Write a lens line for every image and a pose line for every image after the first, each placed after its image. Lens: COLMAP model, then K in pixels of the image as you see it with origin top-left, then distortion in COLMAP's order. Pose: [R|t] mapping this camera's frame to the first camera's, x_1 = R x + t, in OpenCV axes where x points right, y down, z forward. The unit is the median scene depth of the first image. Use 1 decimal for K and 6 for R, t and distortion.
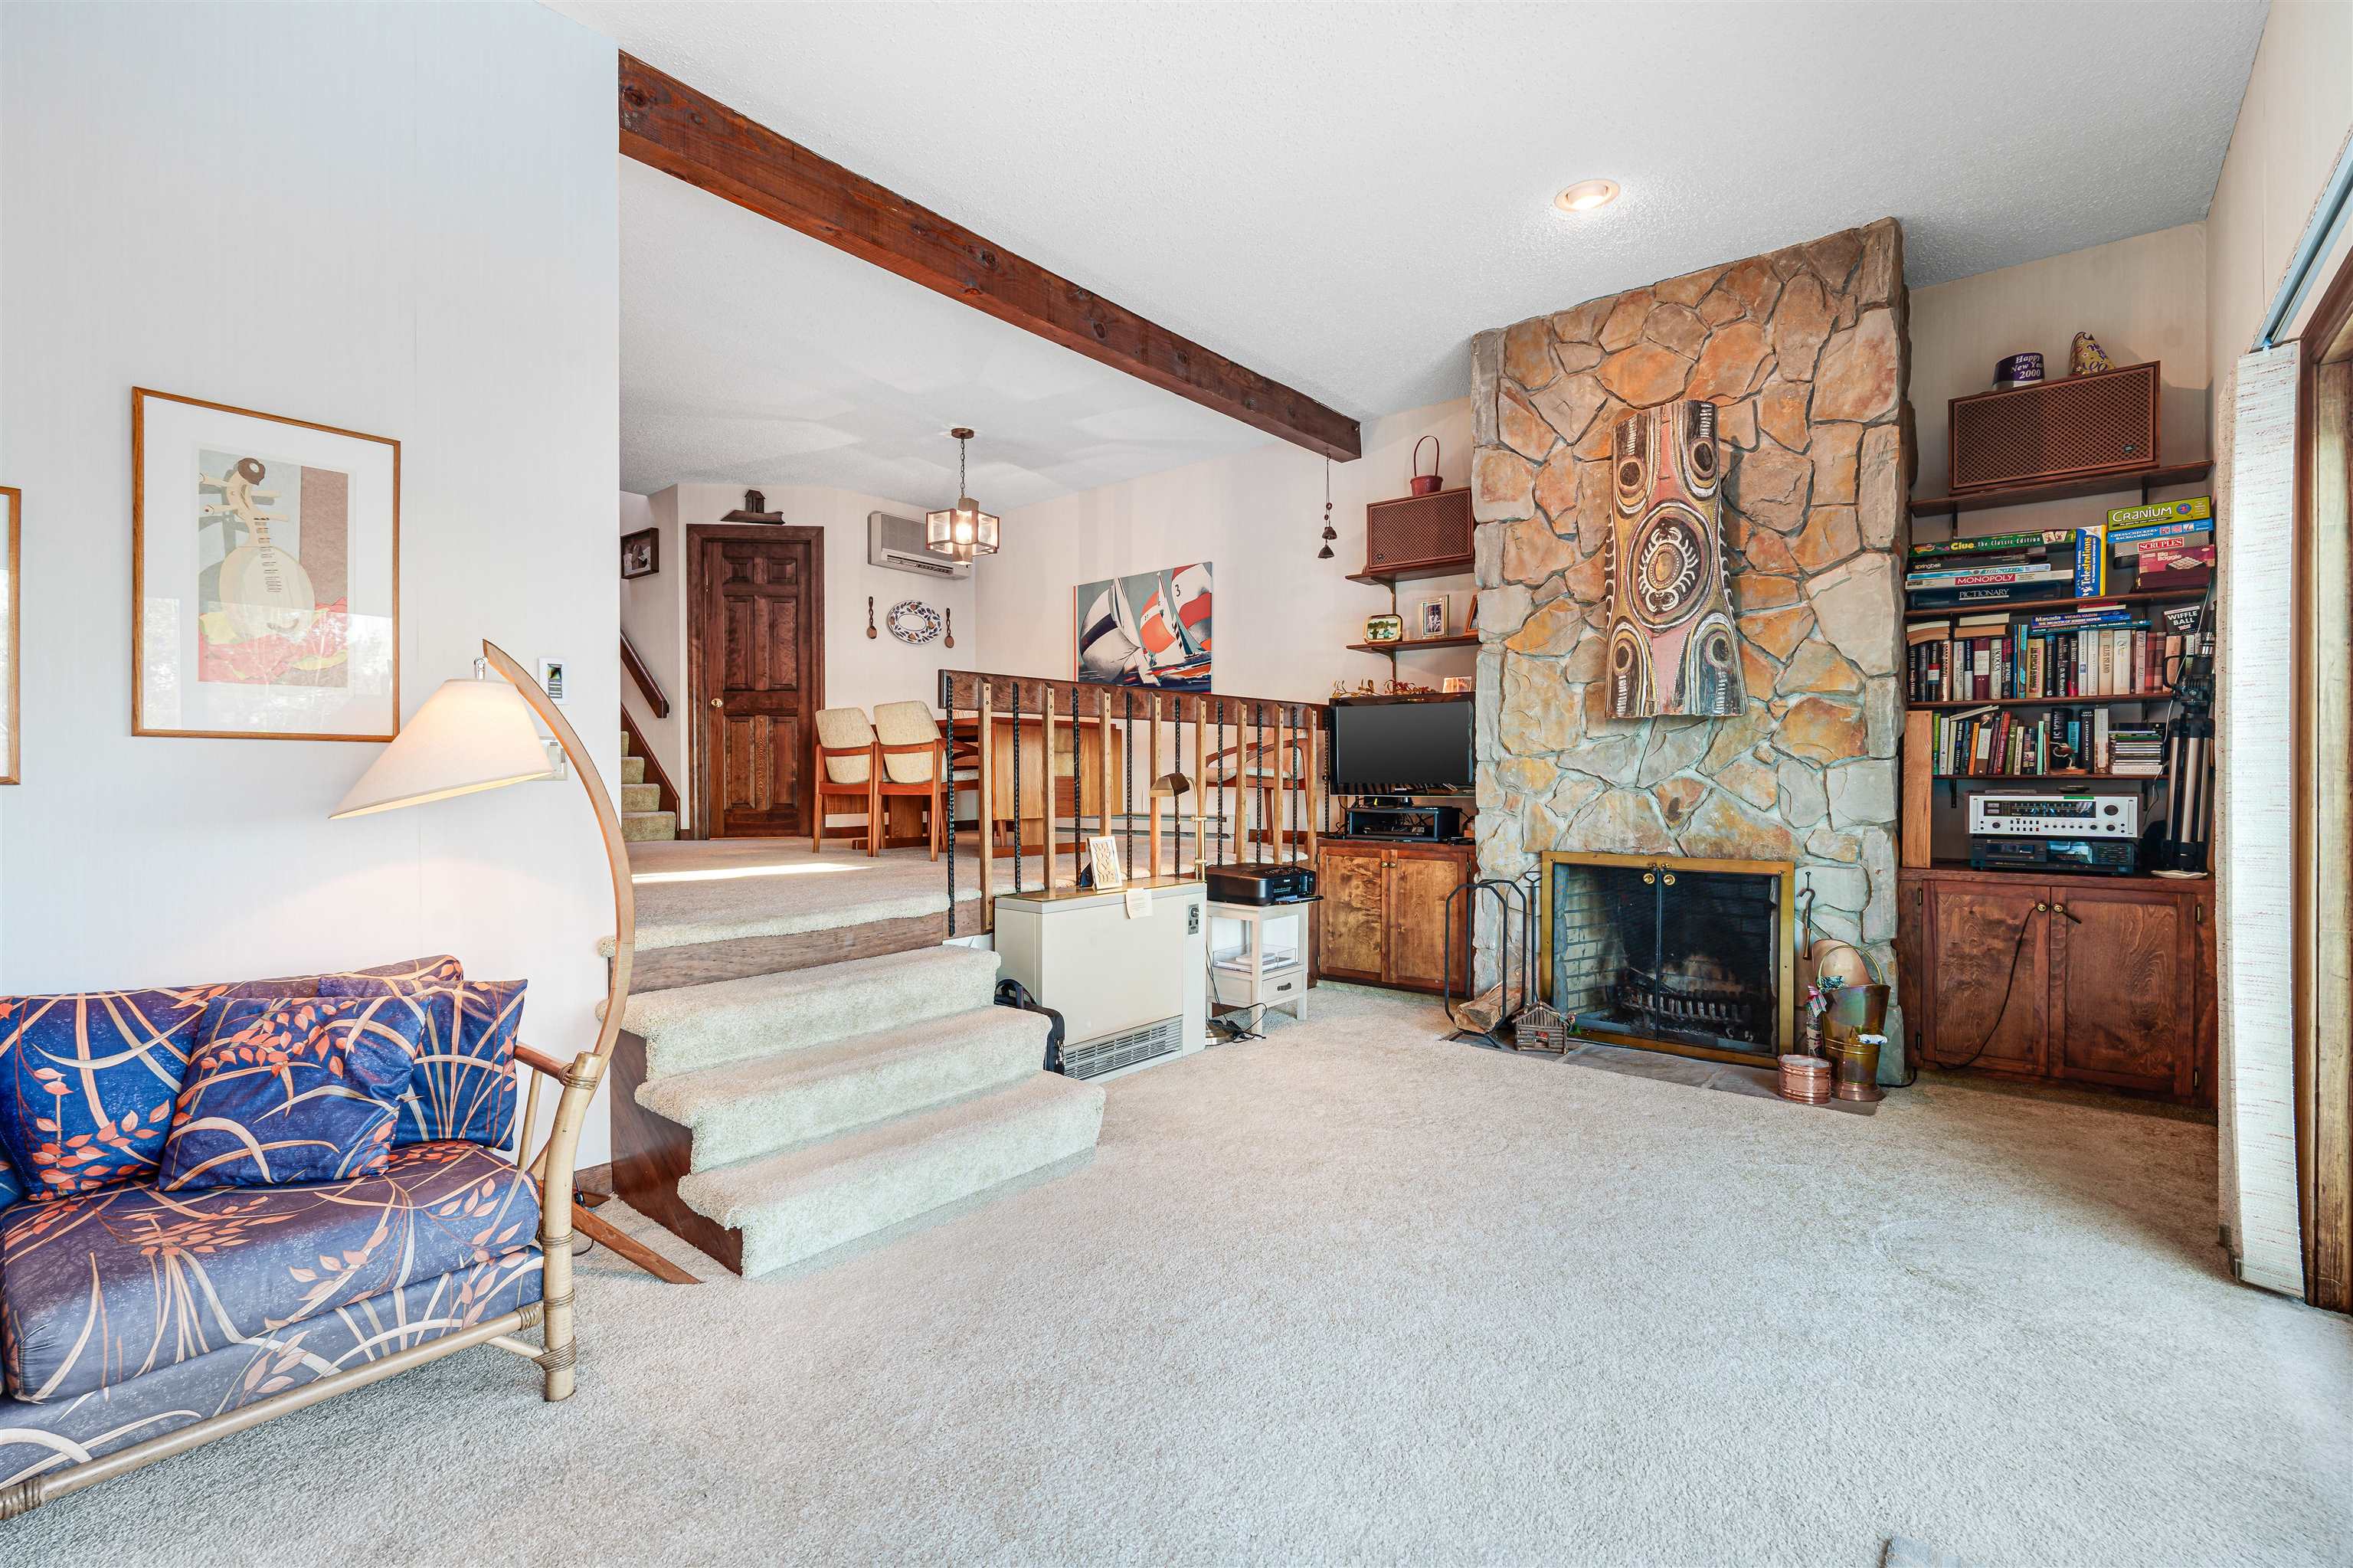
lens RADIAL K [[1068.9, 0, 1175.3], [0, 1068.9, 779.8], [0, 0, 1]] dist [-0.003423, -0.000592]
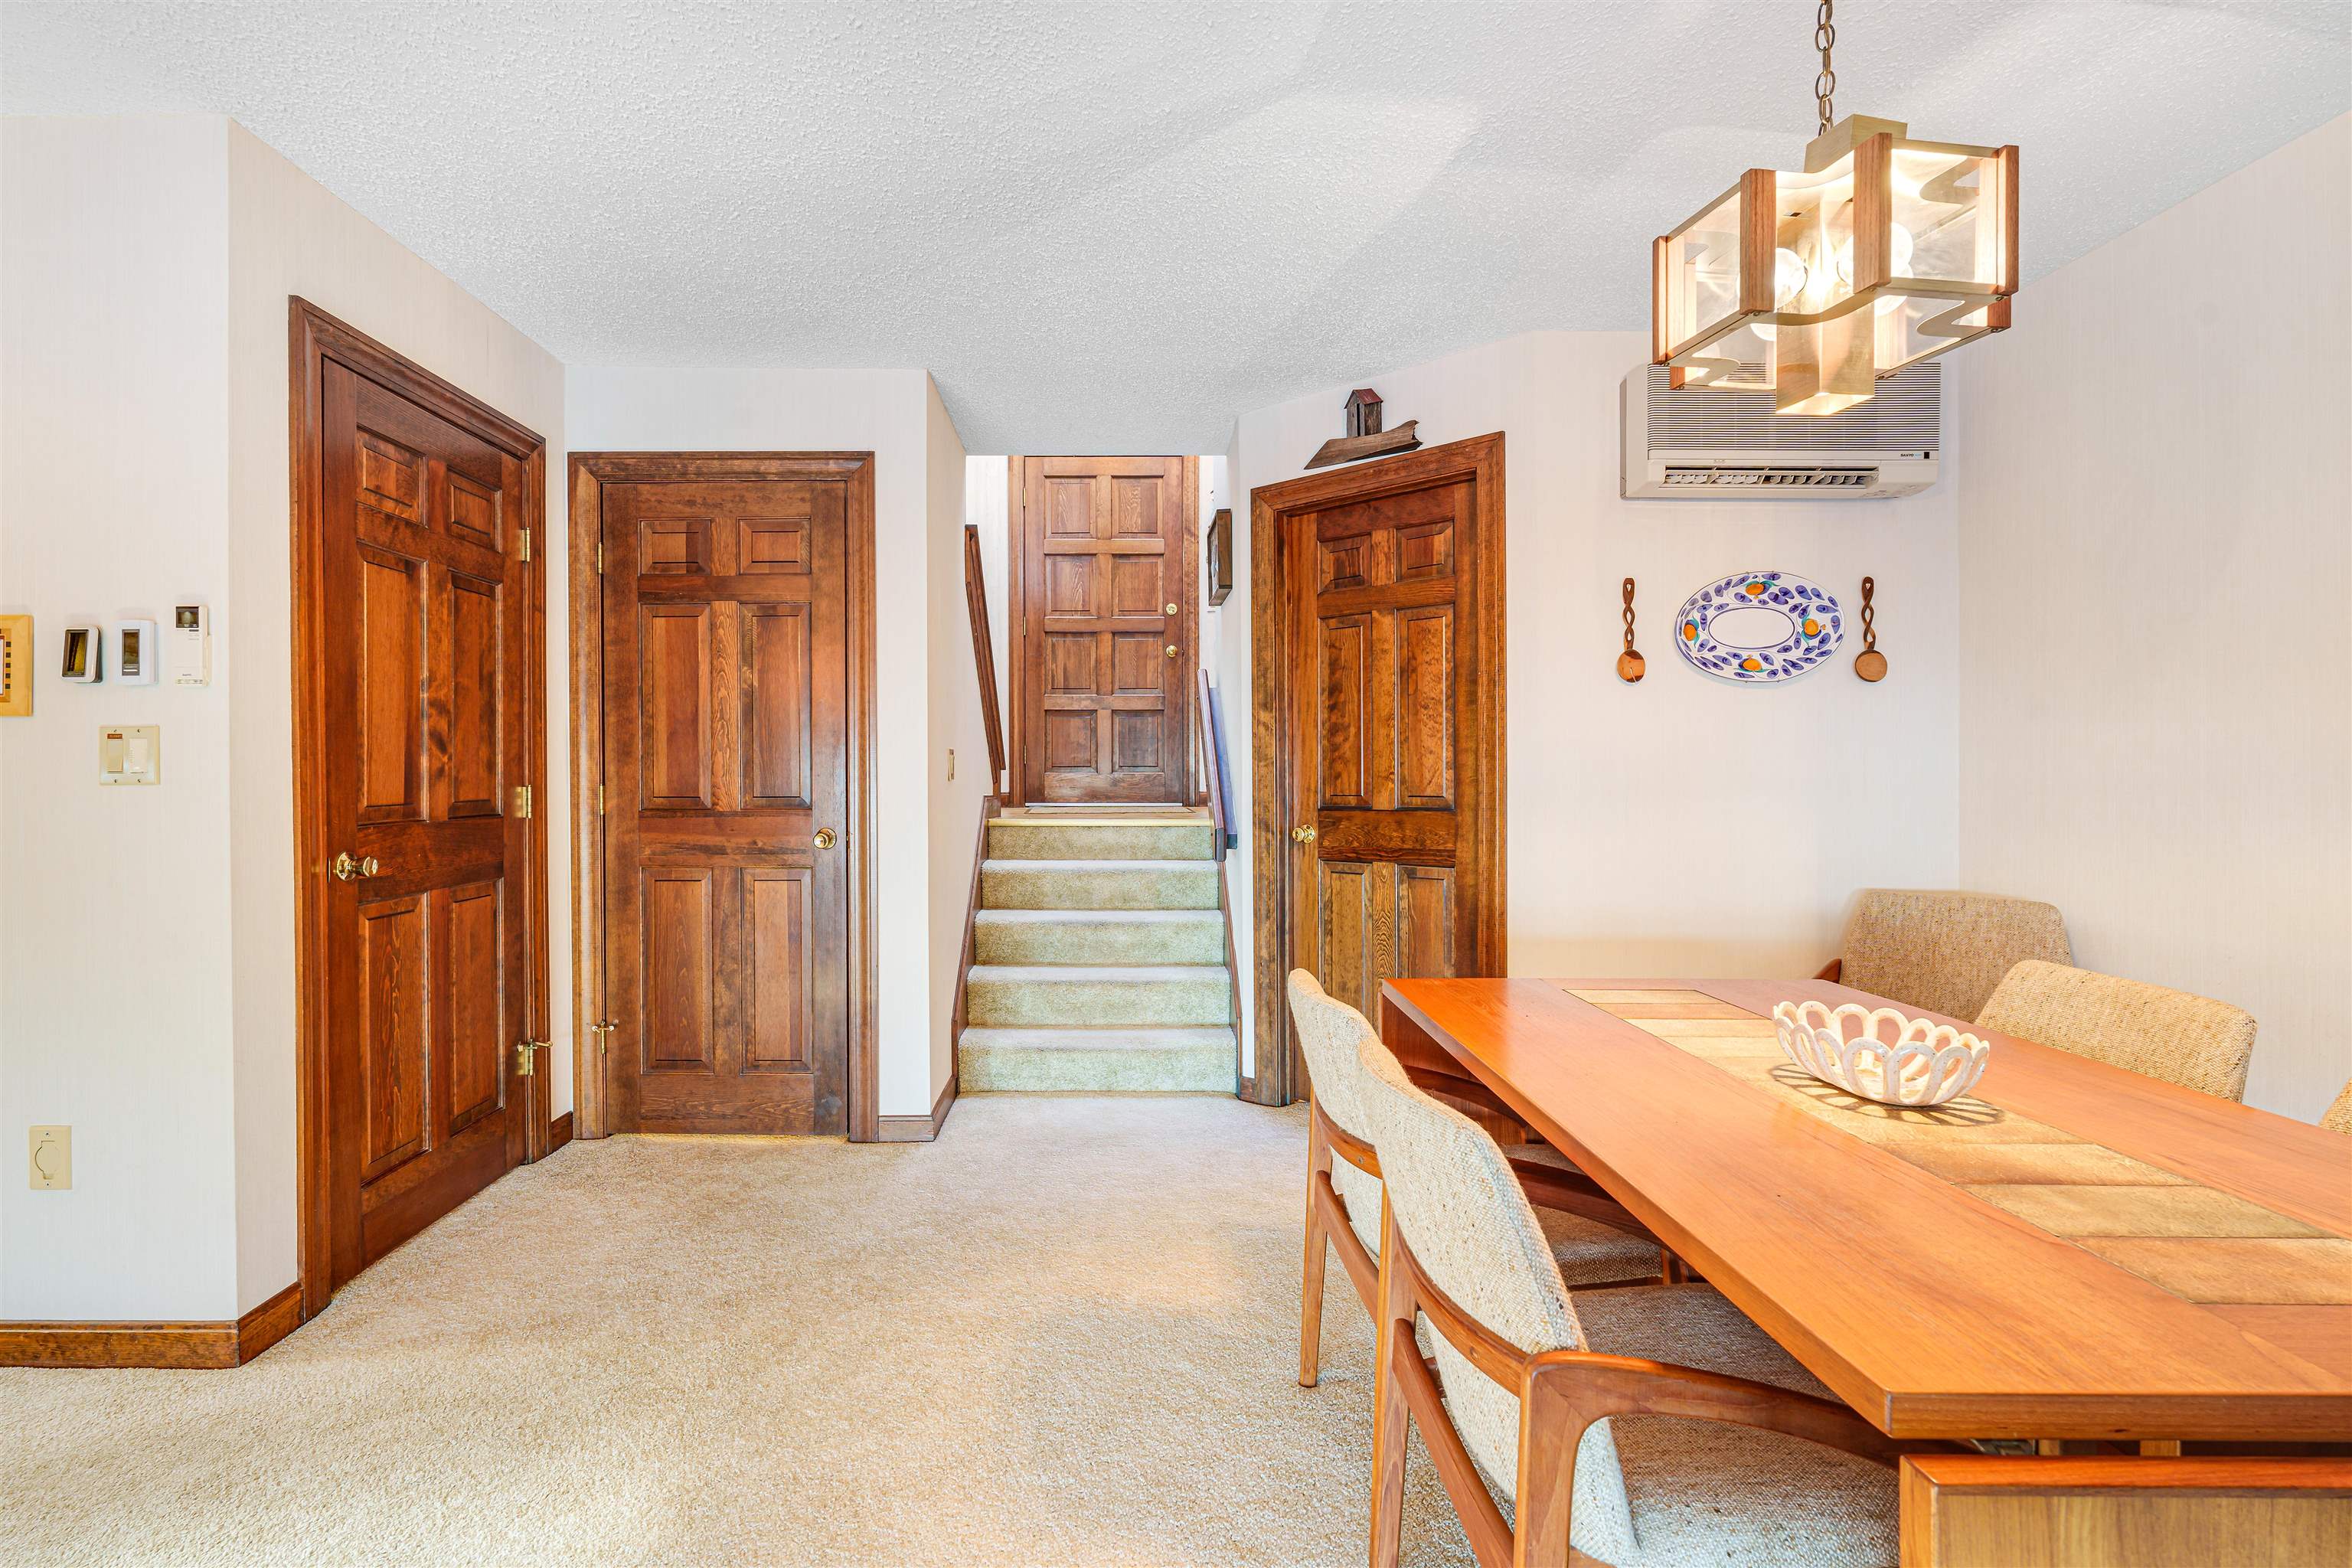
lens RADIAL K [[1068.4, 0, 1118.7], [0, 1068.4, 775.1], [0, 0, 1]] dist [-0.003423, -0.000592]
pose [[0.628135, 0.002943, -0.778099, -0.093104], [-0.001701, 0.999996, 0.002409, -0.099978], [0.778103, -0.000190, 0.628137, 0.611340]]
